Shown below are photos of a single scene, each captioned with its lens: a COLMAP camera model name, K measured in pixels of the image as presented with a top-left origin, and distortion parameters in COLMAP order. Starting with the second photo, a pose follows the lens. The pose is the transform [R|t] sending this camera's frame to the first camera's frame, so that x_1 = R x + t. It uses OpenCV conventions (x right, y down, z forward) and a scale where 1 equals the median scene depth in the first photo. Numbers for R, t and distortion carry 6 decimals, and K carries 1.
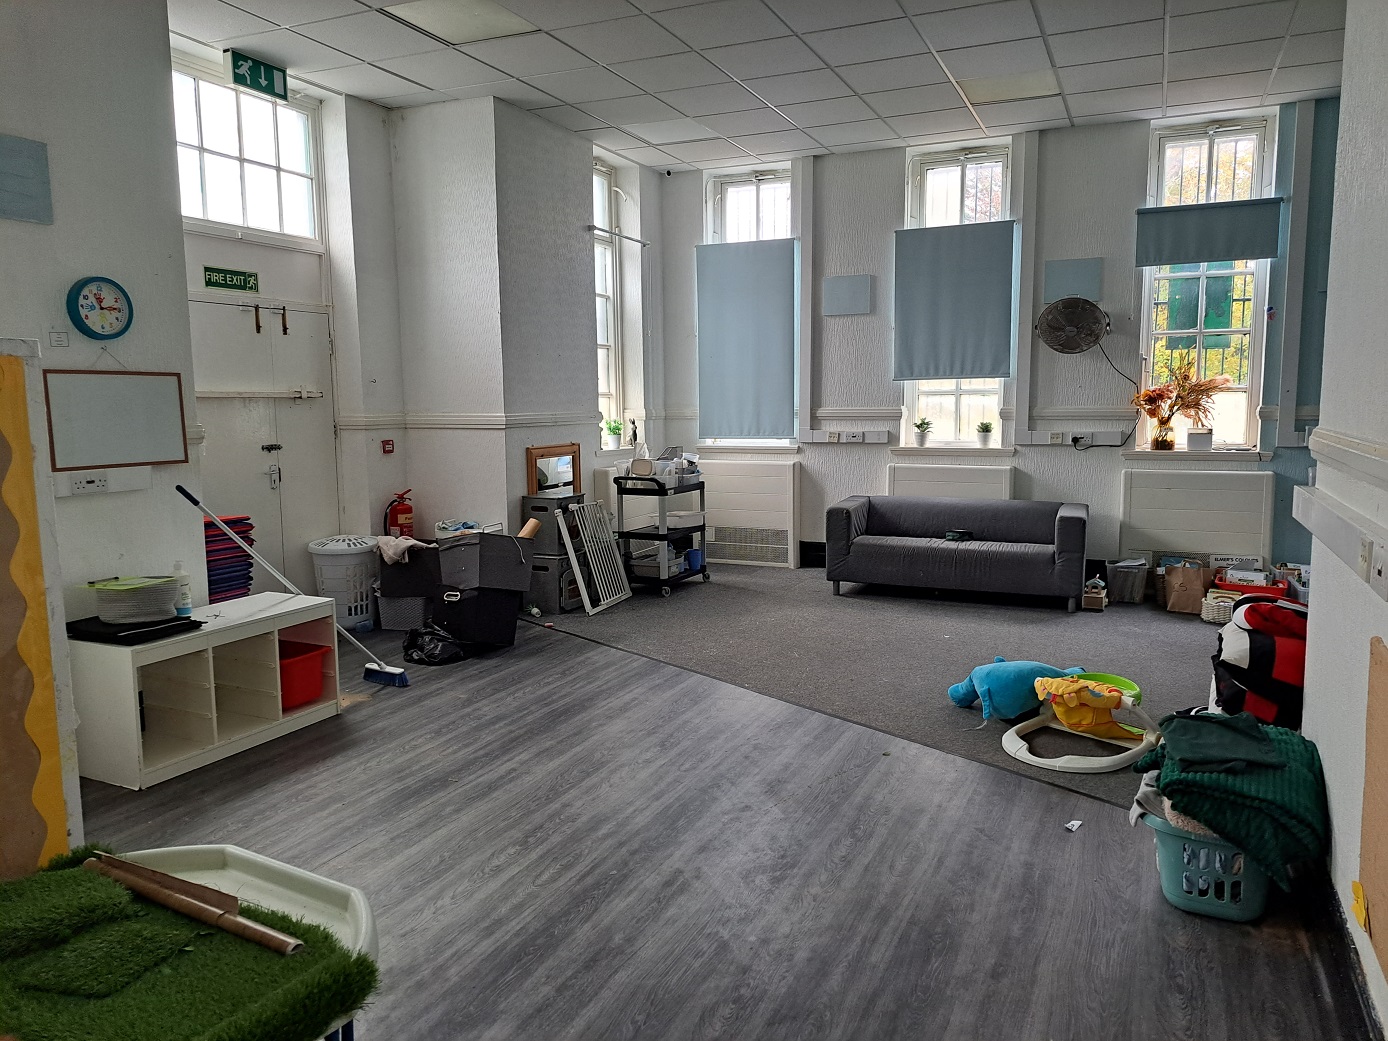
lens RADIAL K [[1036.1, 0, 694.0], [0, 1036.1, 520.5], [0, 0, 1]] dist [0.002241, 0.000387]
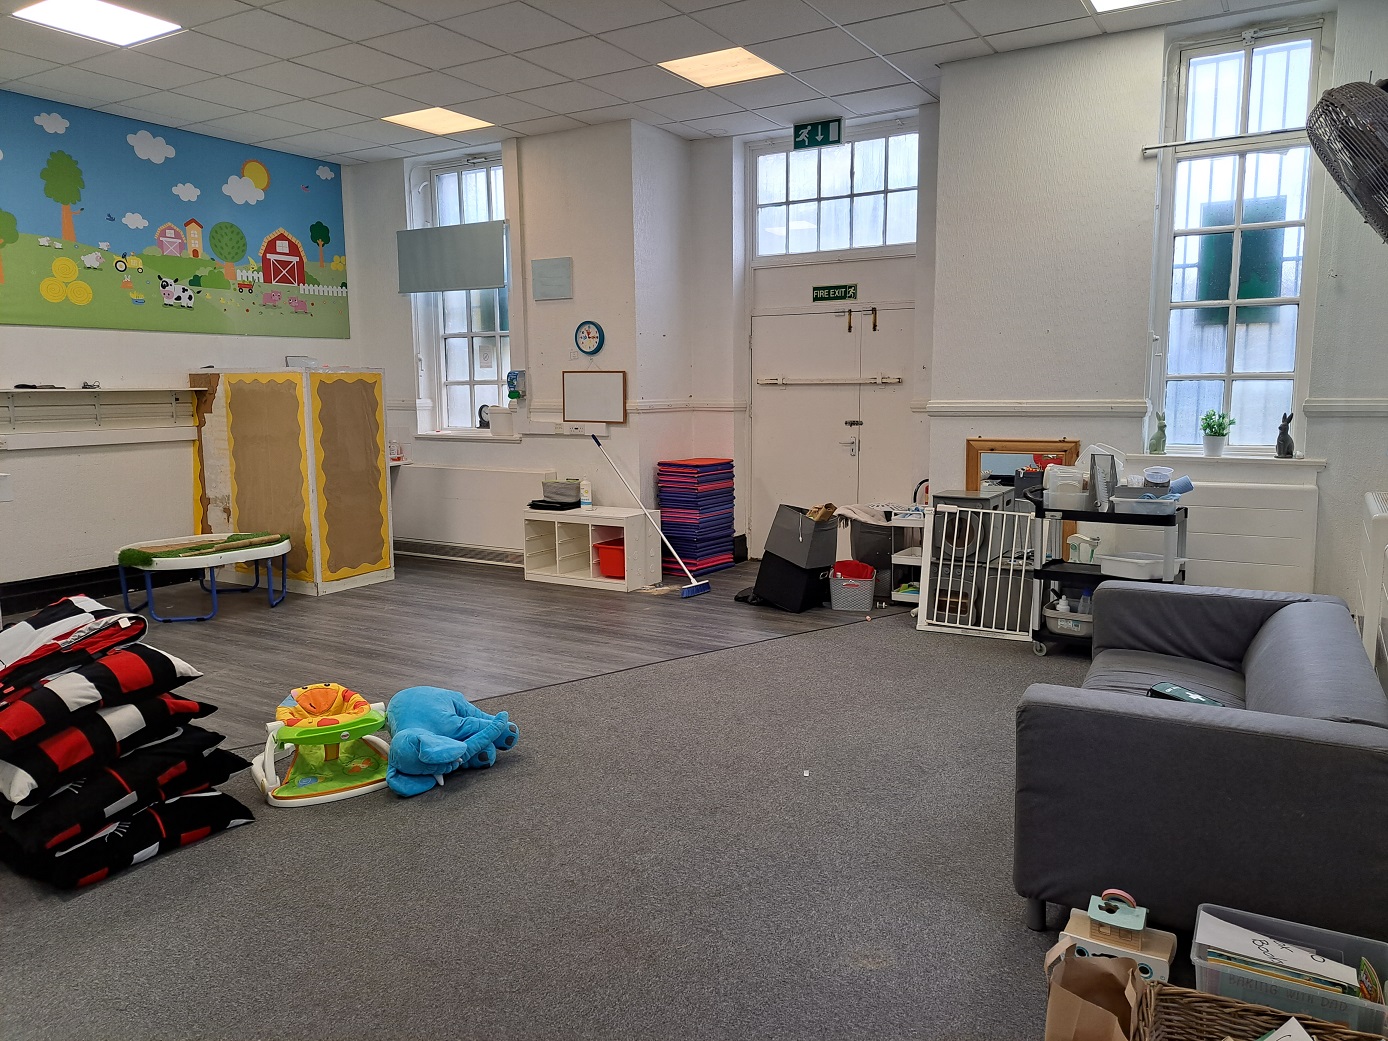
lens RADIAL K [[963.6, 0, 694.0], [0, 963.6, 520.5], [0, 0, 1]] dist [0.027637, -0.000302]
pose [[-0.133090, 0.146519, -0.980214, 0.858144], [-0.108580, 0.980904, 0.161365, -0.133824], [0.985138, 0.127908, -0.114639, 1.049449]]
